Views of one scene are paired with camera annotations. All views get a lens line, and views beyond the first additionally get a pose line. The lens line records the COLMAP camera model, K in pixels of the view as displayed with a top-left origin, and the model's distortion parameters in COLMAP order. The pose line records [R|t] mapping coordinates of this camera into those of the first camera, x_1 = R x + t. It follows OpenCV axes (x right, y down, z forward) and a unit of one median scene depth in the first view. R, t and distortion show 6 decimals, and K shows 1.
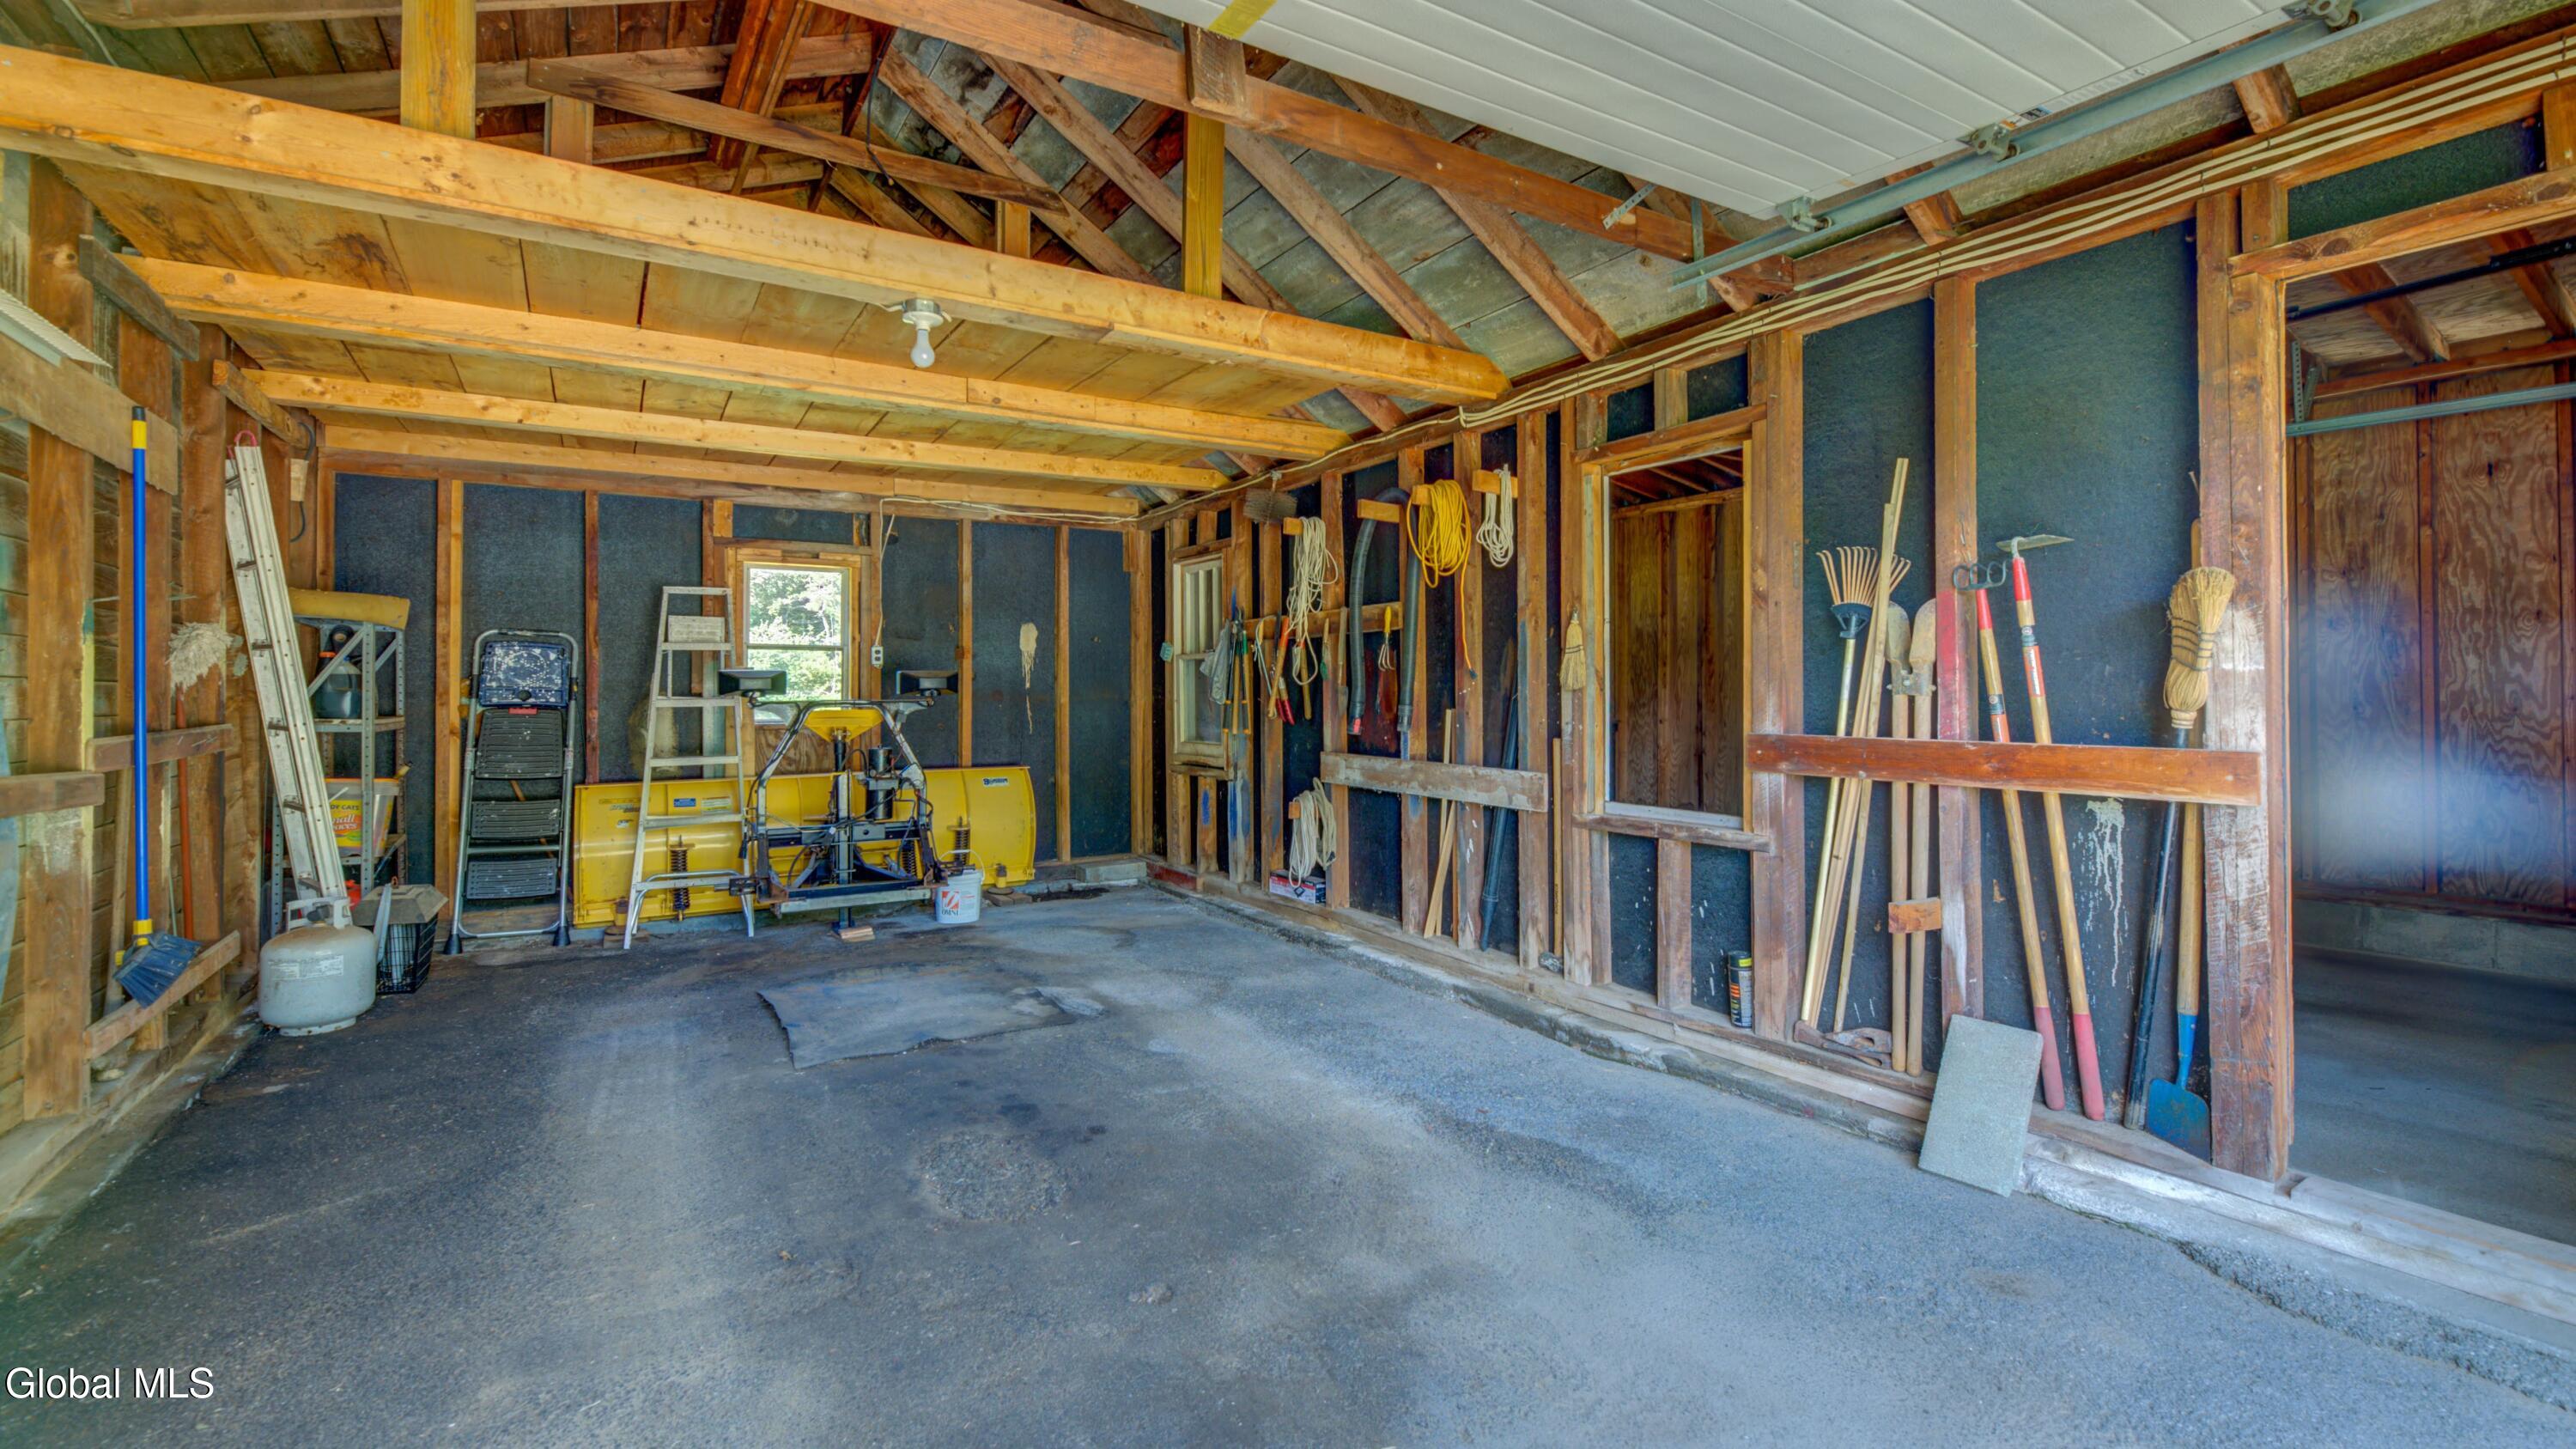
lens RADIAL K [[1077.8, 0, 1281.7], [0, 1077.8, 660.8], [0, 0, 1]] dist [-0.000511, -0.000672]
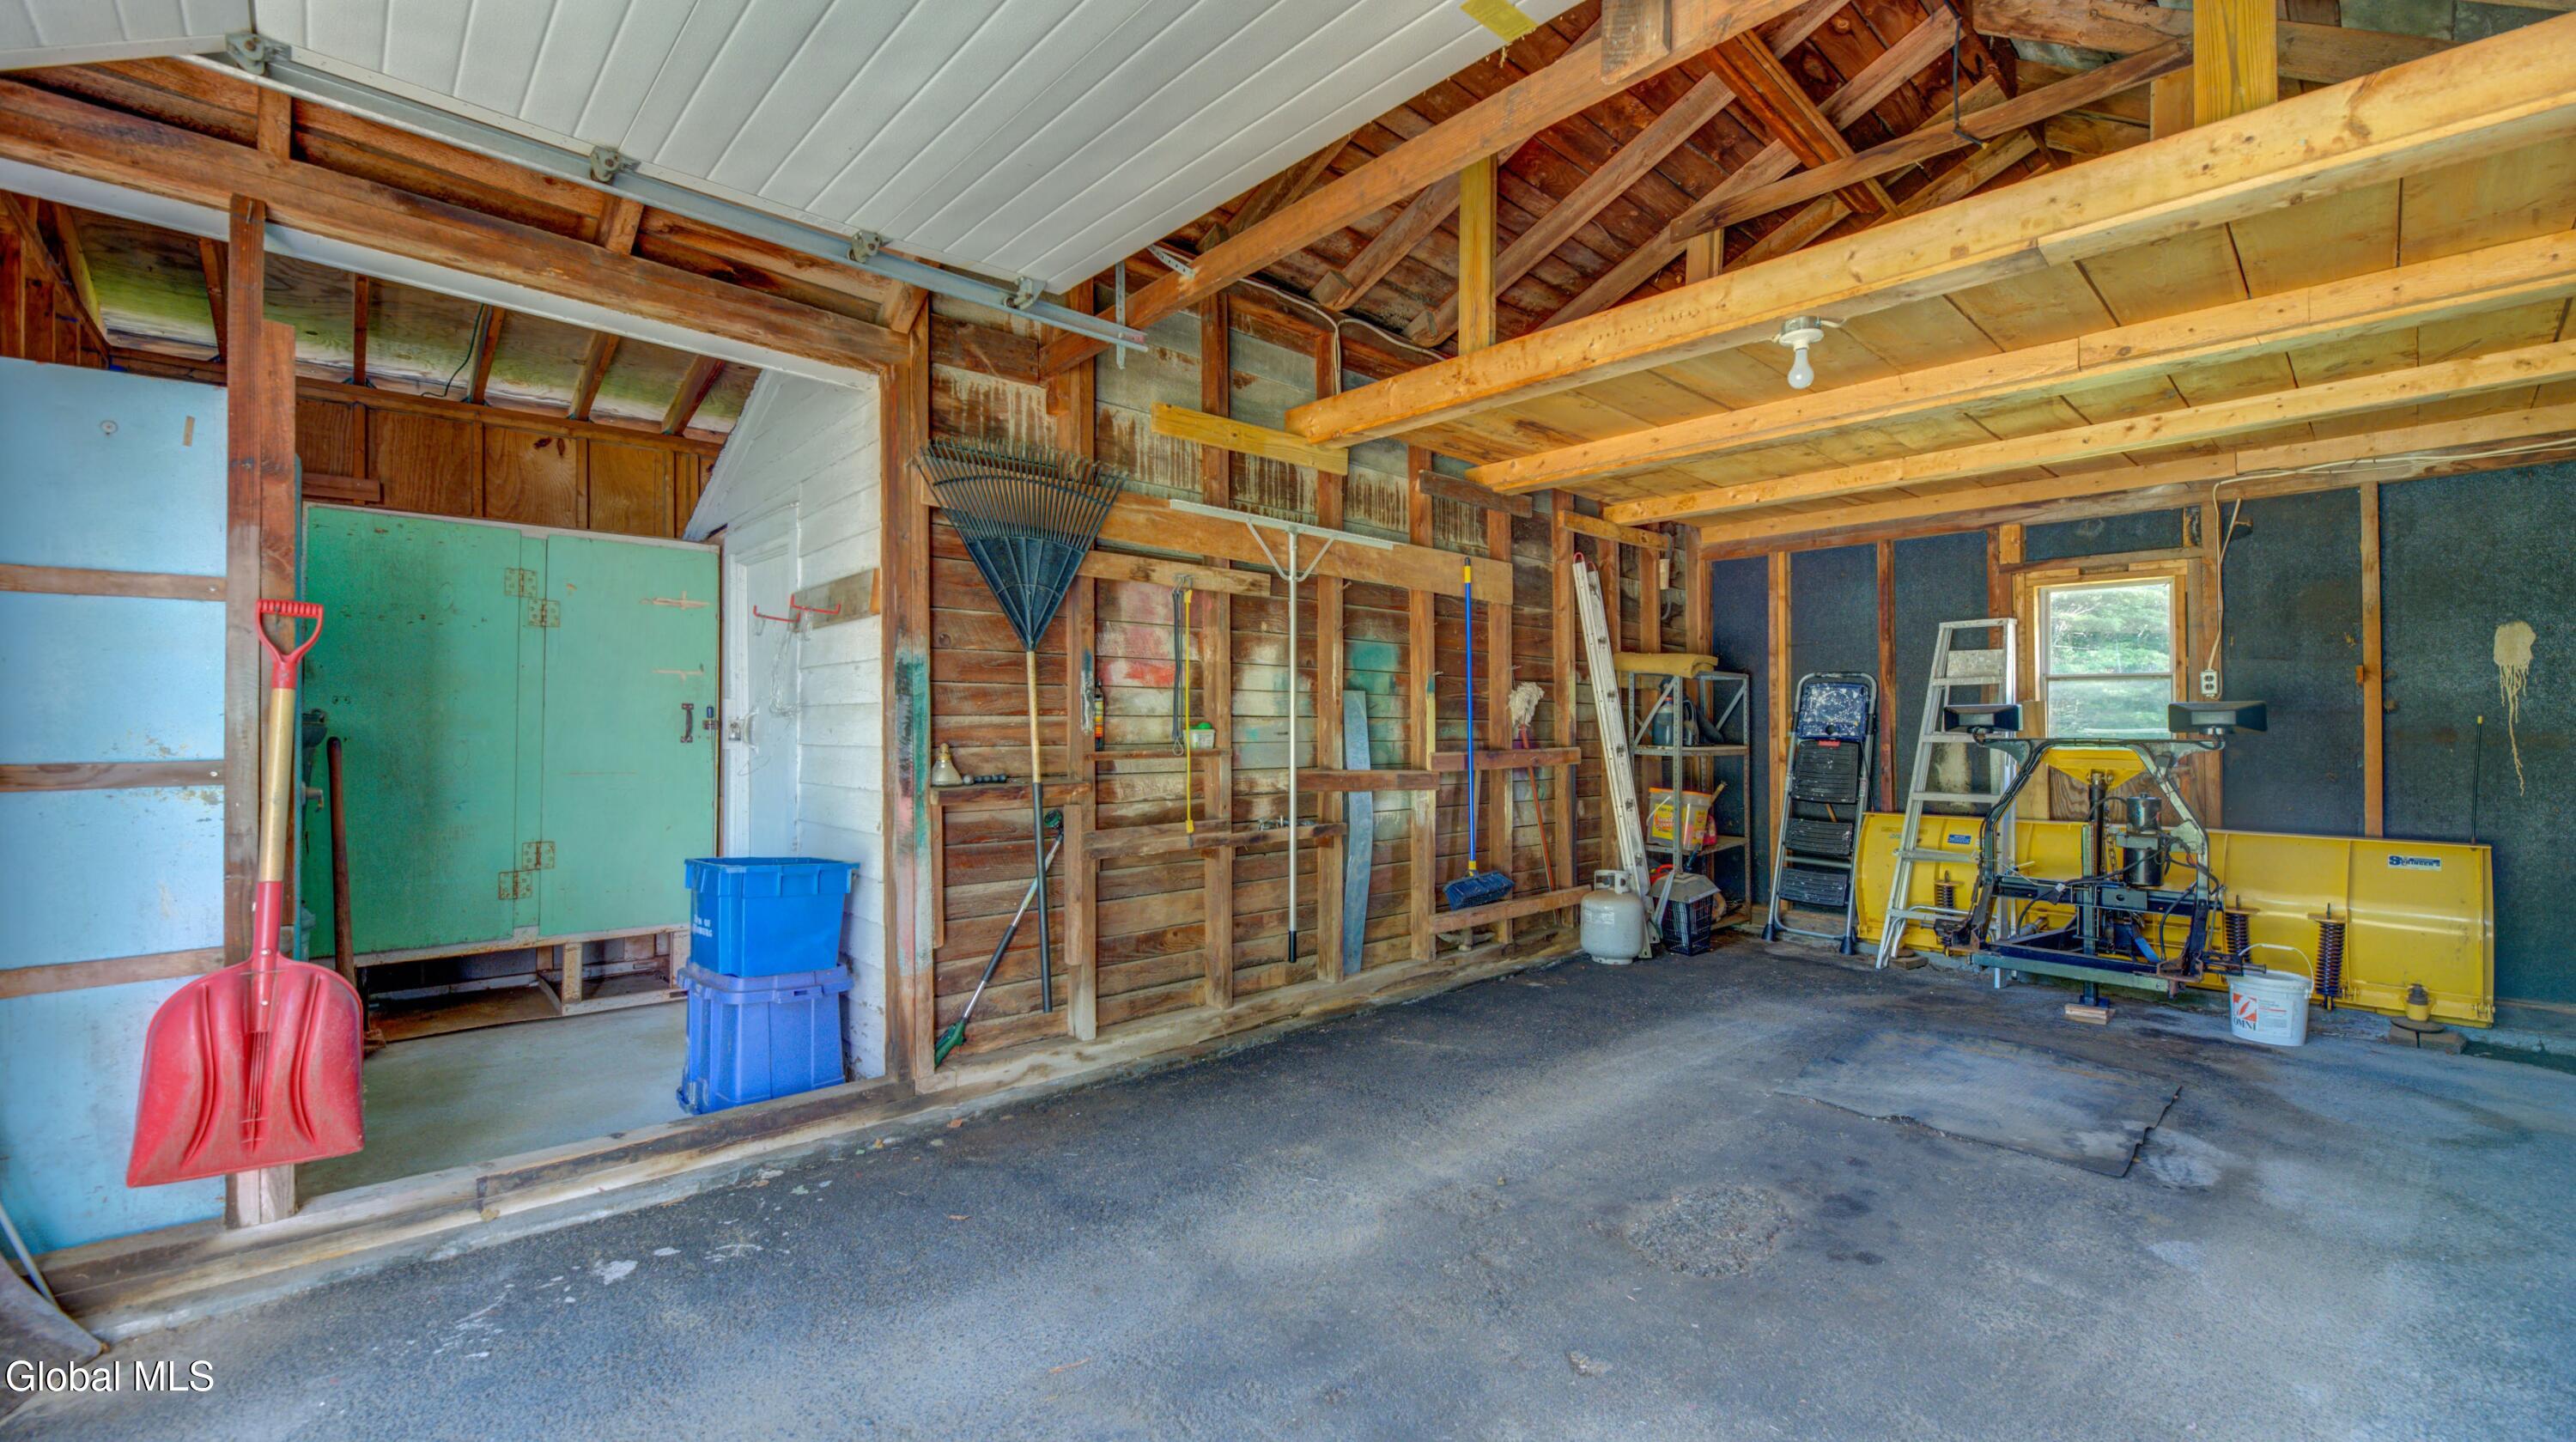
lens RADIAL K [[1049.9, 0, 1284.8], [0, 1049.9, 703.4], [0, 0, 1]] dist [-0.001647, -0.000425]
pose [[0.210086, -0.016879, -0.977537, 0.277525], [0.024888, 0.999619, -0.011911, 0.003042], [0.977366, -0.021827, 0.210426, 0.207784]]
